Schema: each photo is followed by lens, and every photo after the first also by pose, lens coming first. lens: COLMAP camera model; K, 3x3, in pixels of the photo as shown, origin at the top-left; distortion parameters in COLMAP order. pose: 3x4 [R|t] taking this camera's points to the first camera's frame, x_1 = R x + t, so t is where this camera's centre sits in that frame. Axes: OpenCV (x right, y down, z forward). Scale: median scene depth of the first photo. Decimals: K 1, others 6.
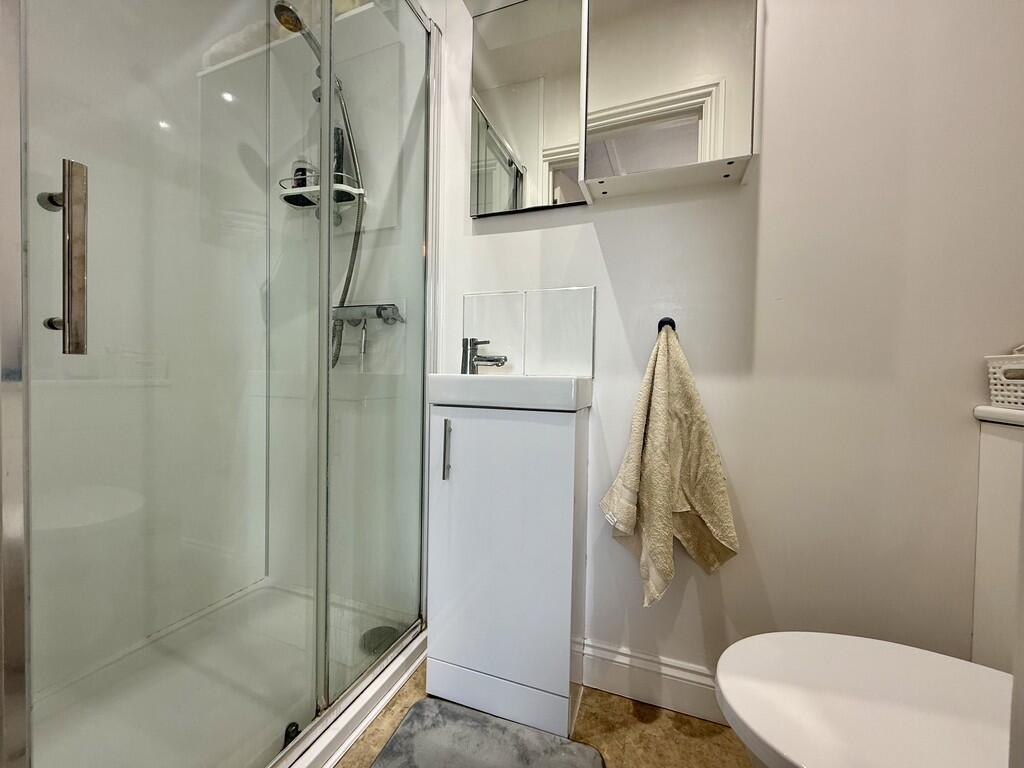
lens RADIAL K [[404.3, 0, 510.4], [0, 404.3, 381.4], [0, 0, 1]] dist [-0.003089, -0.000123]
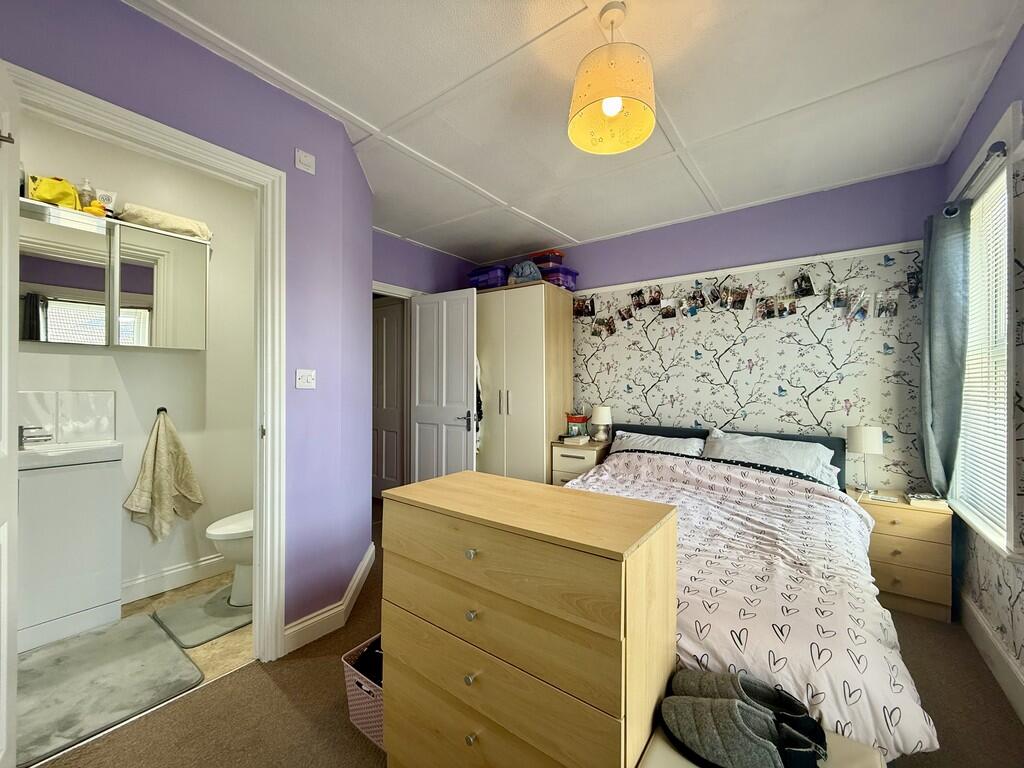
lens RADIAL K [[404.3, 0, 513.9], [0, 404.3, 383.5], [0, 0, 1]] dist [-0.003089, -0.000123]
pose [[0.285706, -0.010869, 0.958256, -1.161721], [0.020468, 0.999777, 0.005237, -0.268230], [-0.958099, 0.018118, 0.285864, -1.434593]]
